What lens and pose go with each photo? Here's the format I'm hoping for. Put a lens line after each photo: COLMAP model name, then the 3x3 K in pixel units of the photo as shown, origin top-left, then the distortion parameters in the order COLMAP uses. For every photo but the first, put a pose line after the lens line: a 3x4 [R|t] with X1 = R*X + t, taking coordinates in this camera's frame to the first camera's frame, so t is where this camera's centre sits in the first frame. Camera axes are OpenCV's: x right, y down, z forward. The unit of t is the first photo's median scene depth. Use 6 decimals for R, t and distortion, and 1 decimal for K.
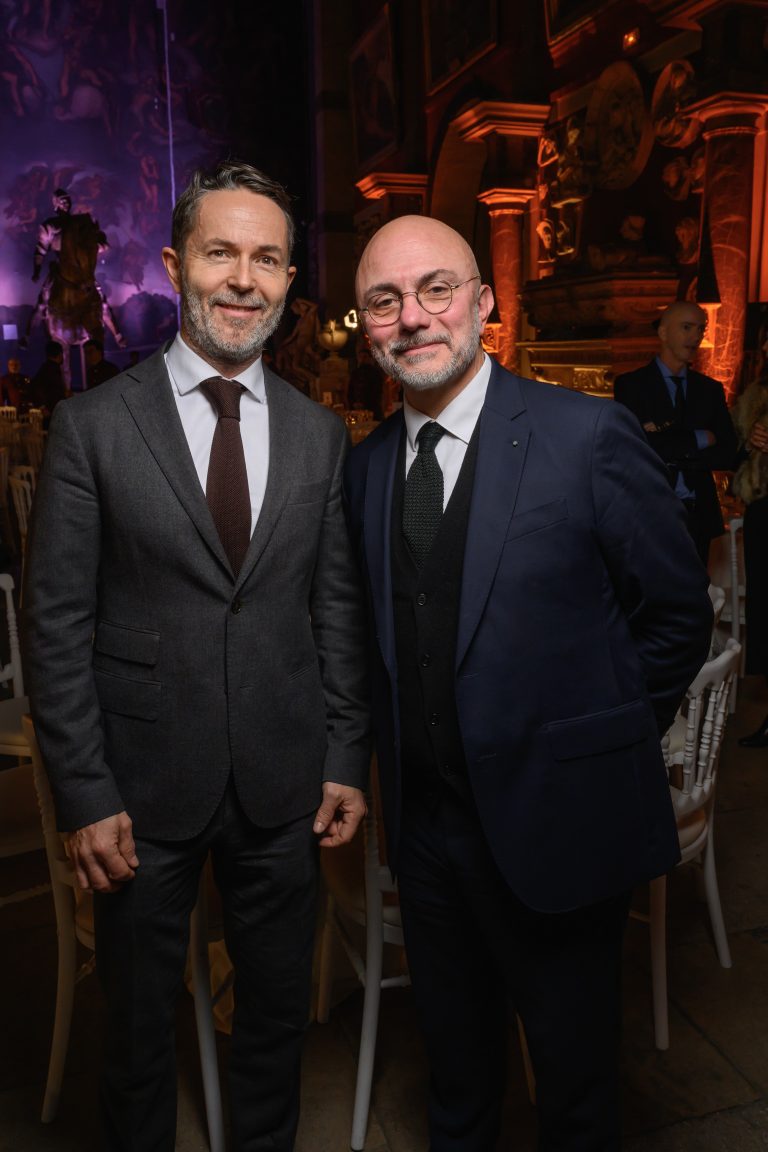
lens RADIAL K [[1014.4, 0, 384.9], [0, 1014.4, 560.9], [0, 0, 1]] dist [-0.003722, 0.016132]
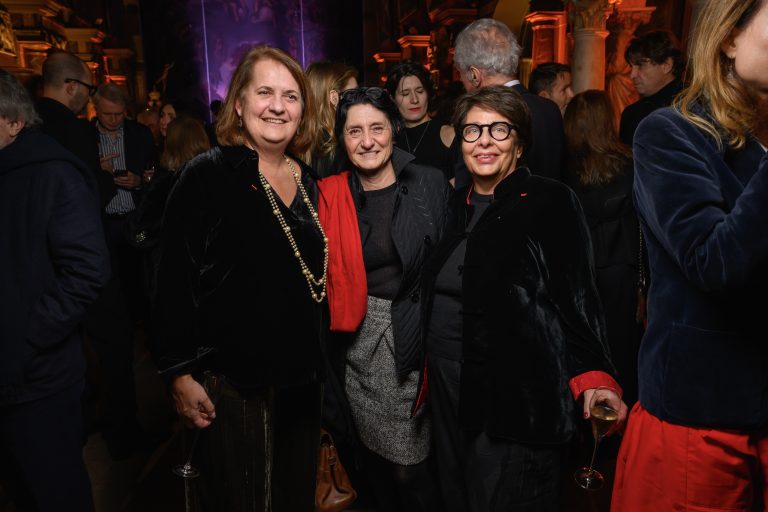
lens RADIAL K [[612.7, 0, 384.0], [0, 612.7, 256.0], [0, 0, 1]] dist [0.004358, 0.008475]
pose [[0.996082, 0.009271, -0.087945, 0.119754], [-0.008190, 0.999886, 0.012646, 0.085999], [0.088052, -0.011877, 0.996045, -0.440513]]
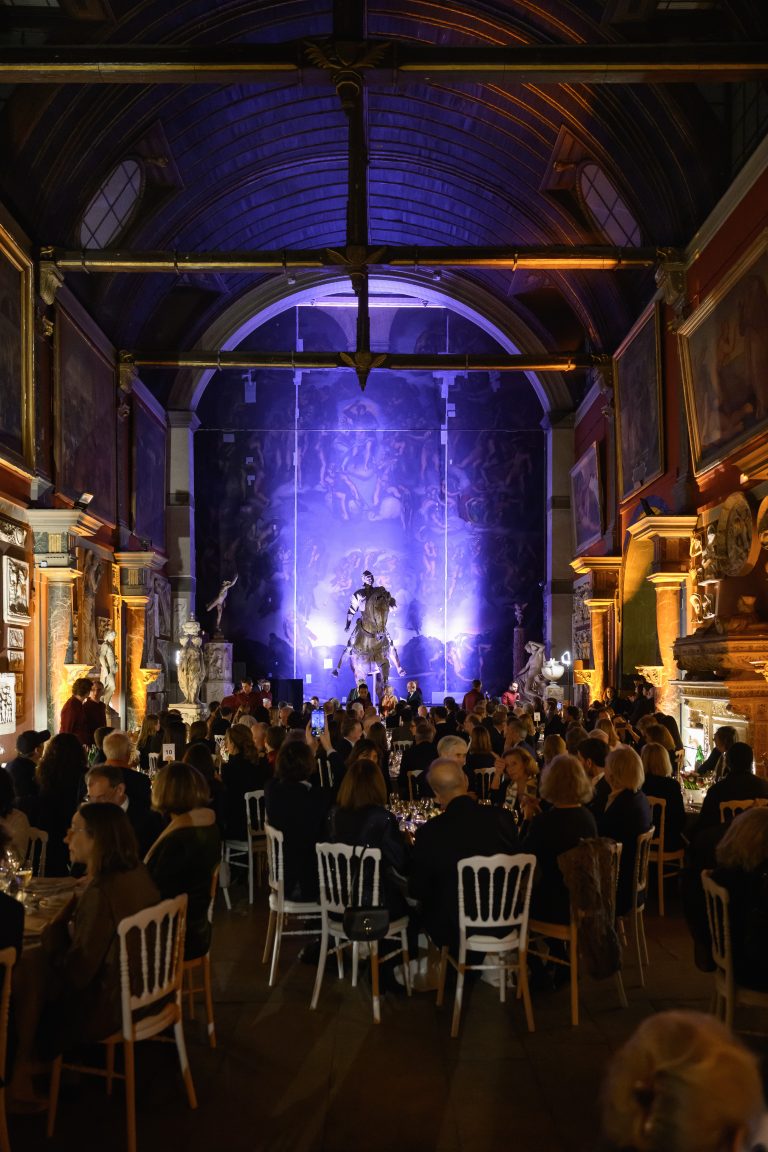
lens RADIAL K [[850.8, 0, 385.1], [0, 850.8, 679.6], [0, 0, 1]] dist [0.001644, 0.001251]
pose [[0.960567, 0.008969, -0.277904, 0.048348], [-0.062259, 0.981039, -0.183536, 0.012287], [0.270988, 0.193601, 0.942913, -0.122502]]
